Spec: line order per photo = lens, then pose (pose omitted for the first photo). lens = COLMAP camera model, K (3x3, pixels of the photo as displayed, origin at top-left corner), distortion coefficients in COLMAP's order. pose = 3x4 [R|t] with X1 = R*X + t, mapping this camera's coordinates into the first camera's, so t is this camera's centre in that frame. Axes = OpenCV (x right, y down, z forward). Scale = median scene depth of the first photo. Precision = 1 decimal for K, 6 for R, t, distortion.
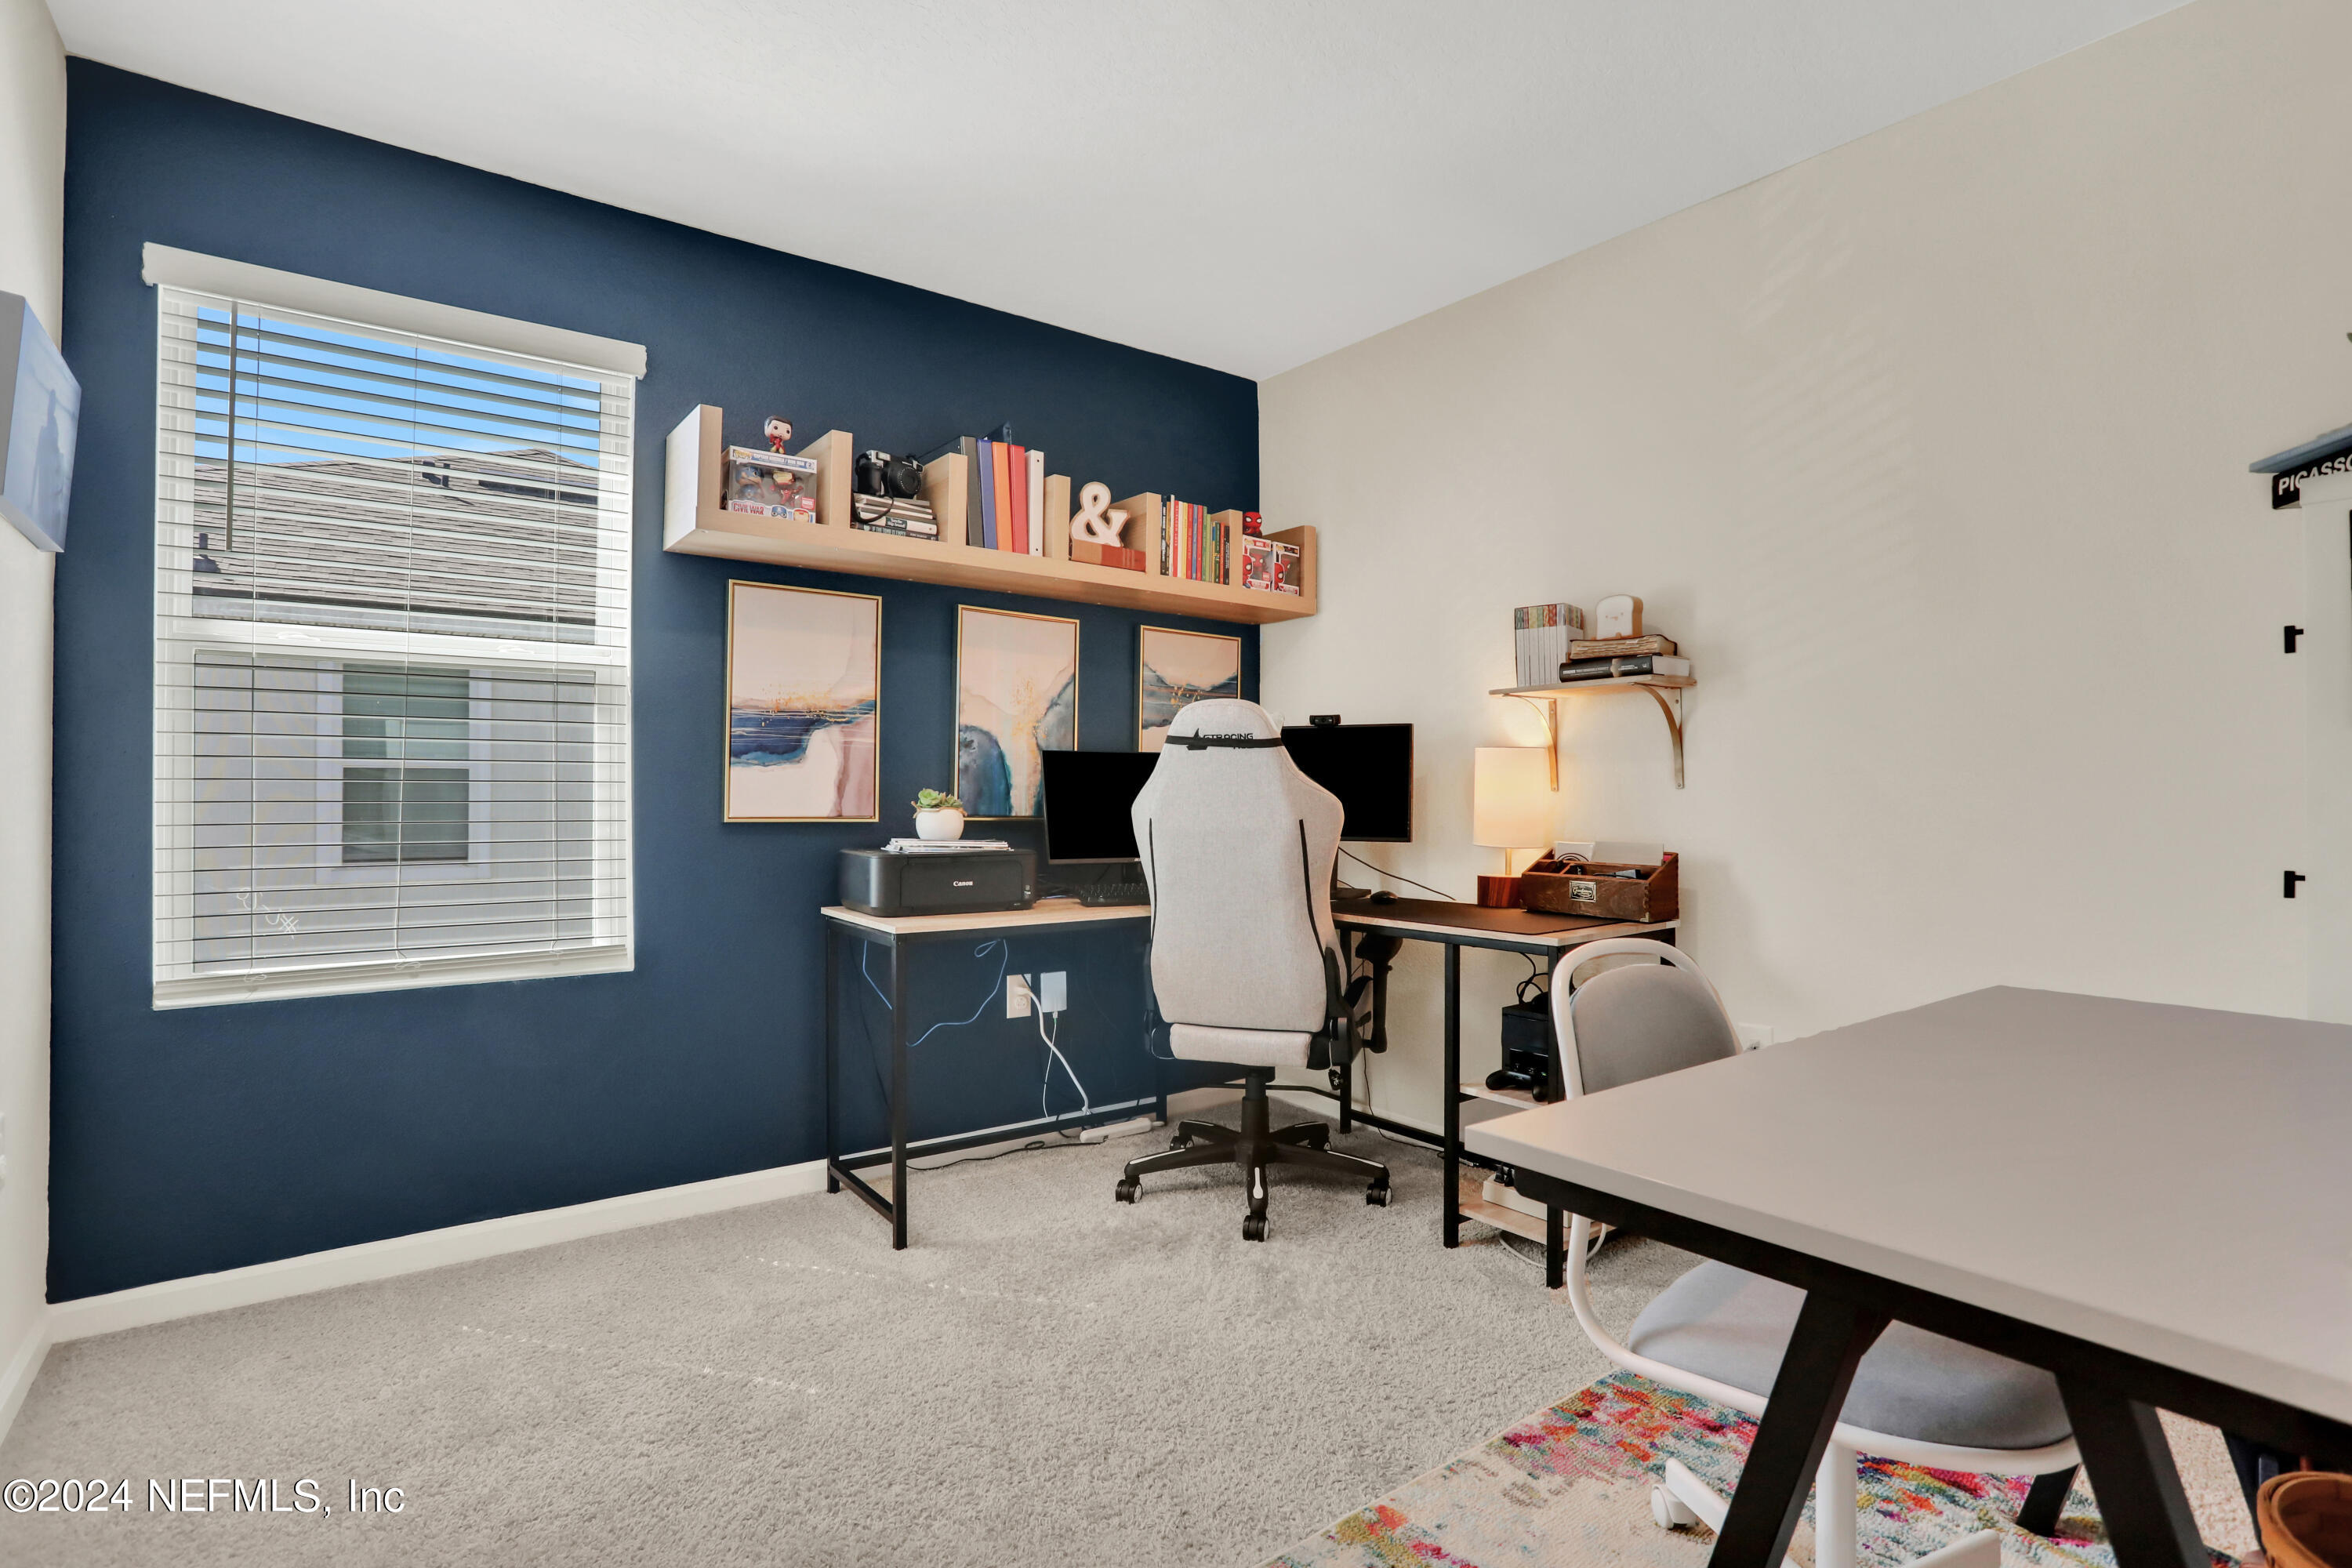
lens RADIAL K [[1174.1, 0, 1176.0], [0, 1174.1, 784.0], [0, 0, 1]] dist [-0.001145, -0.000443]
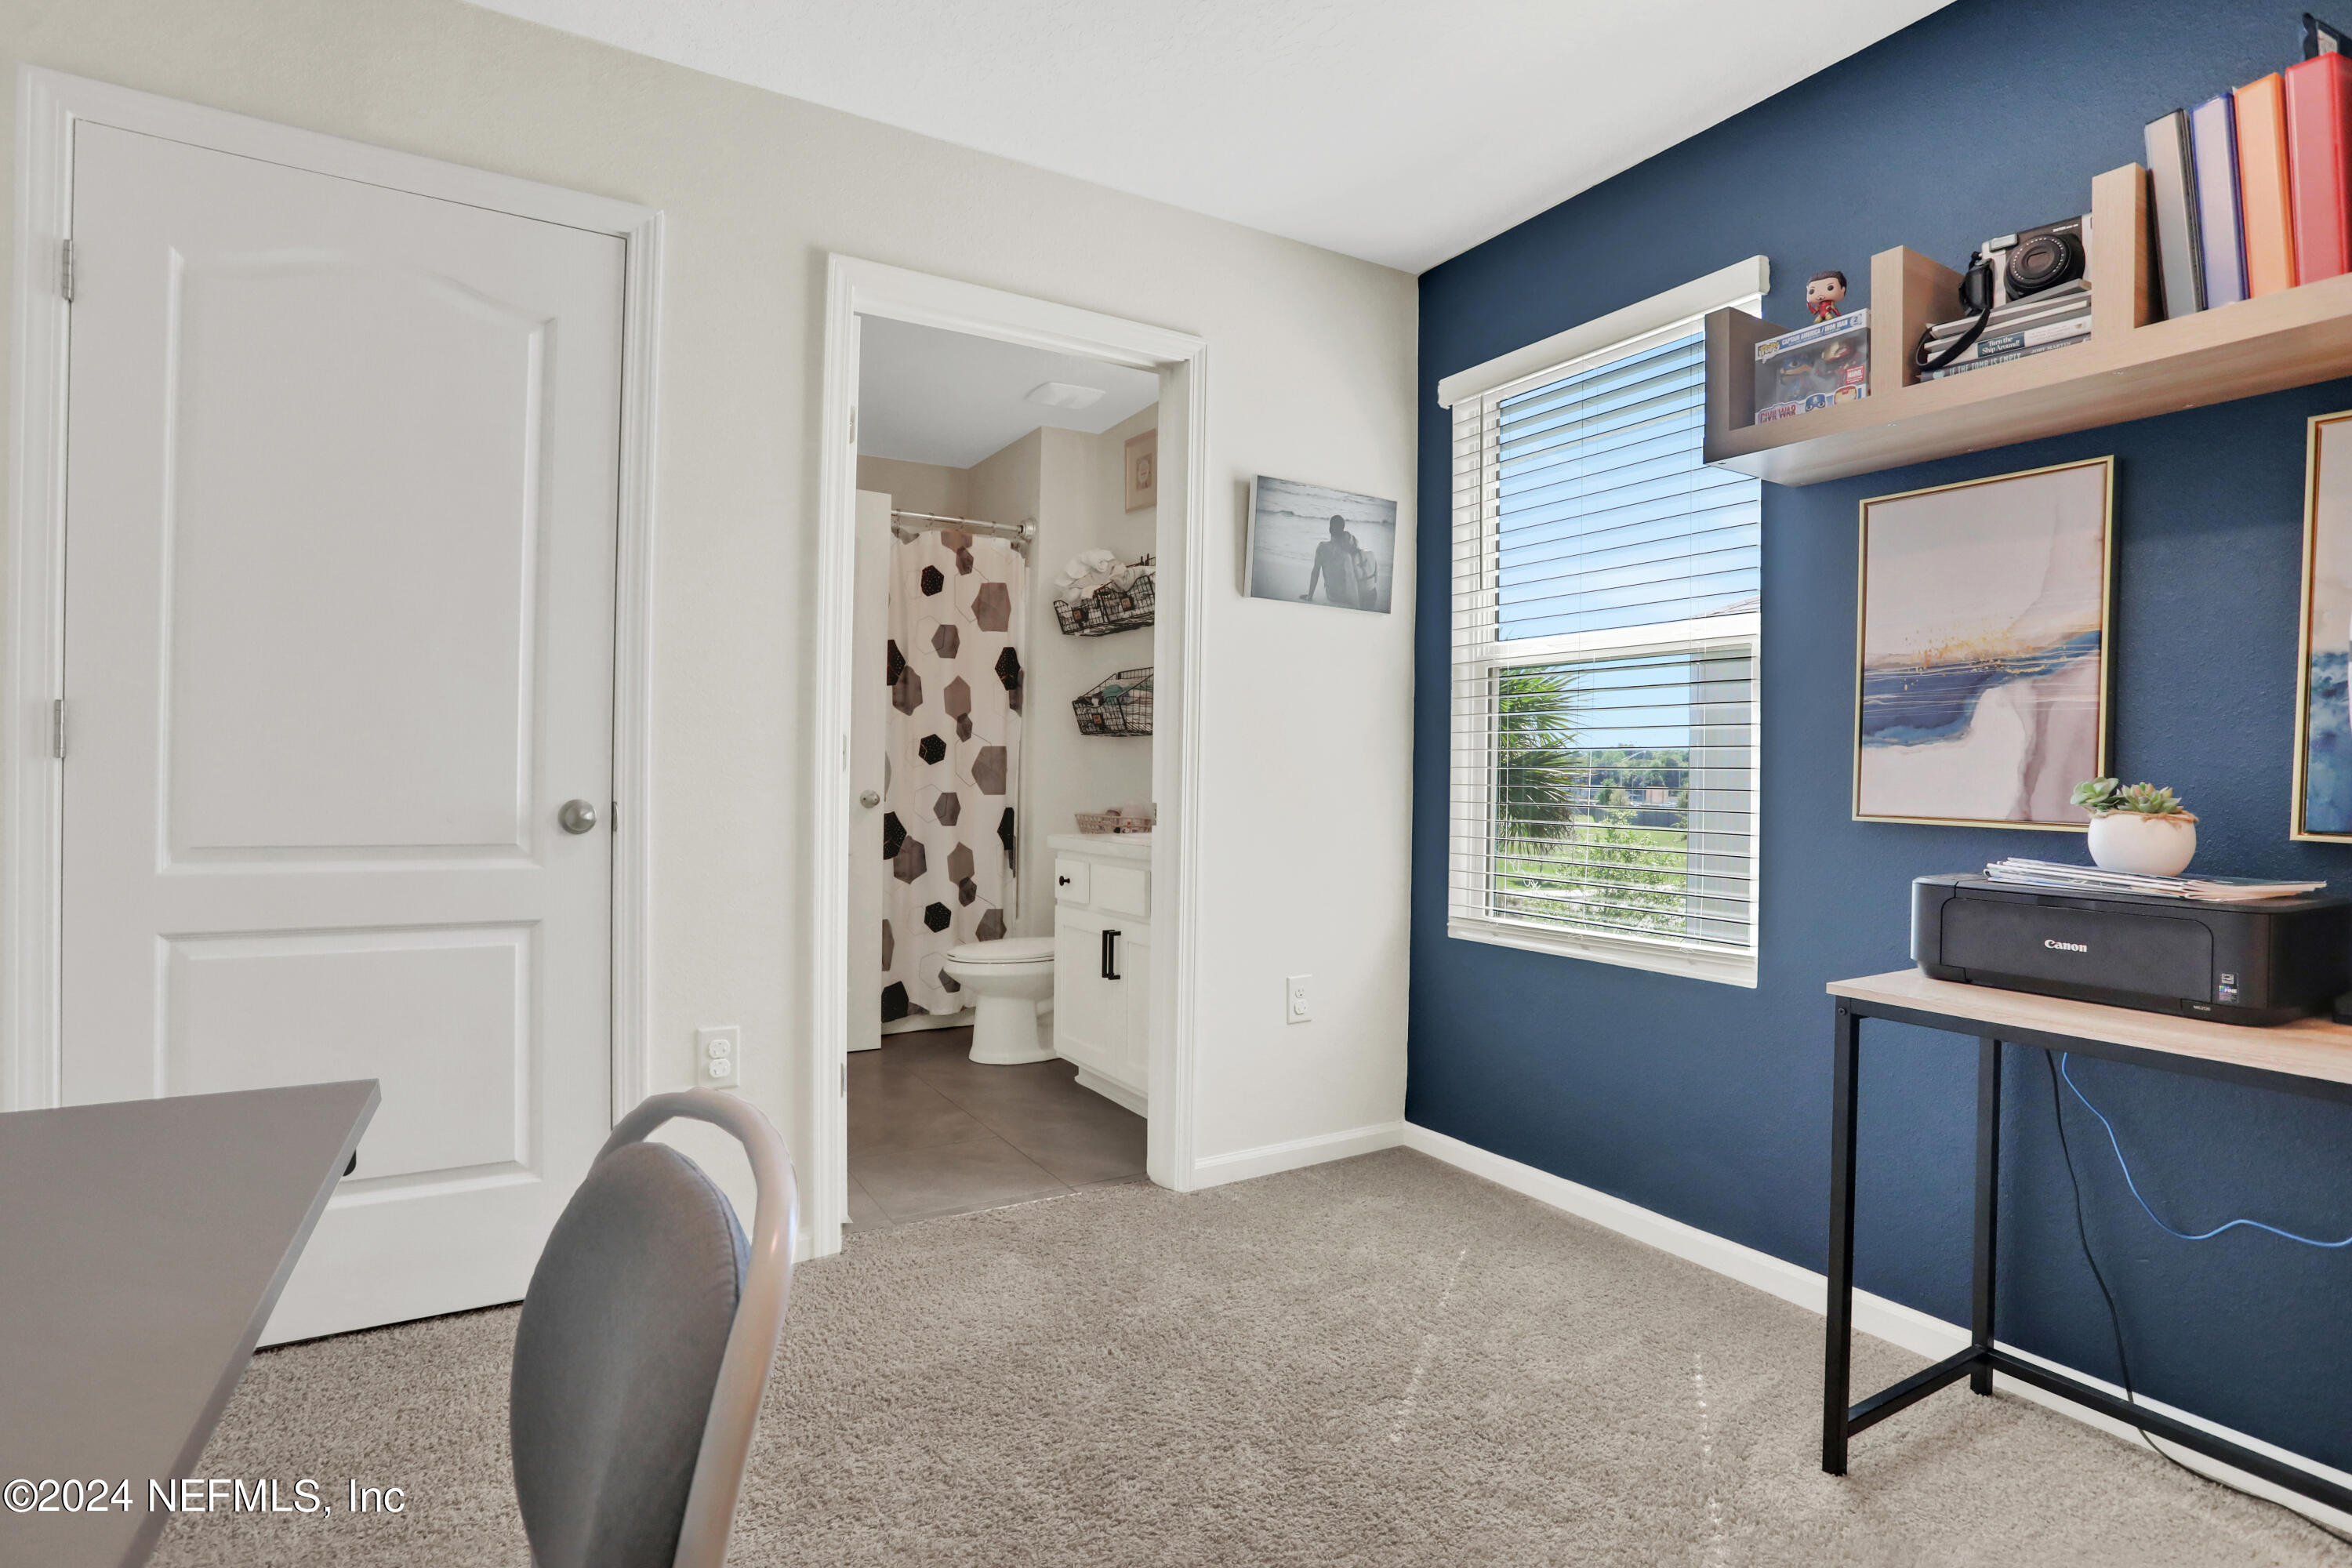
lens RADIAL K [[1174.1, 0, 1176.0], [0, 1174.1, 784.0], [0, 0, 1]] dist [-0.001145, -0.000443]
pose [[-0.079933, 0.006165, -0.996781, 0.404176], [-0.004193, 0.999970, 0.006521, 0.005457], [0.996791, 0.004700, -0.079905, 0.613096]]
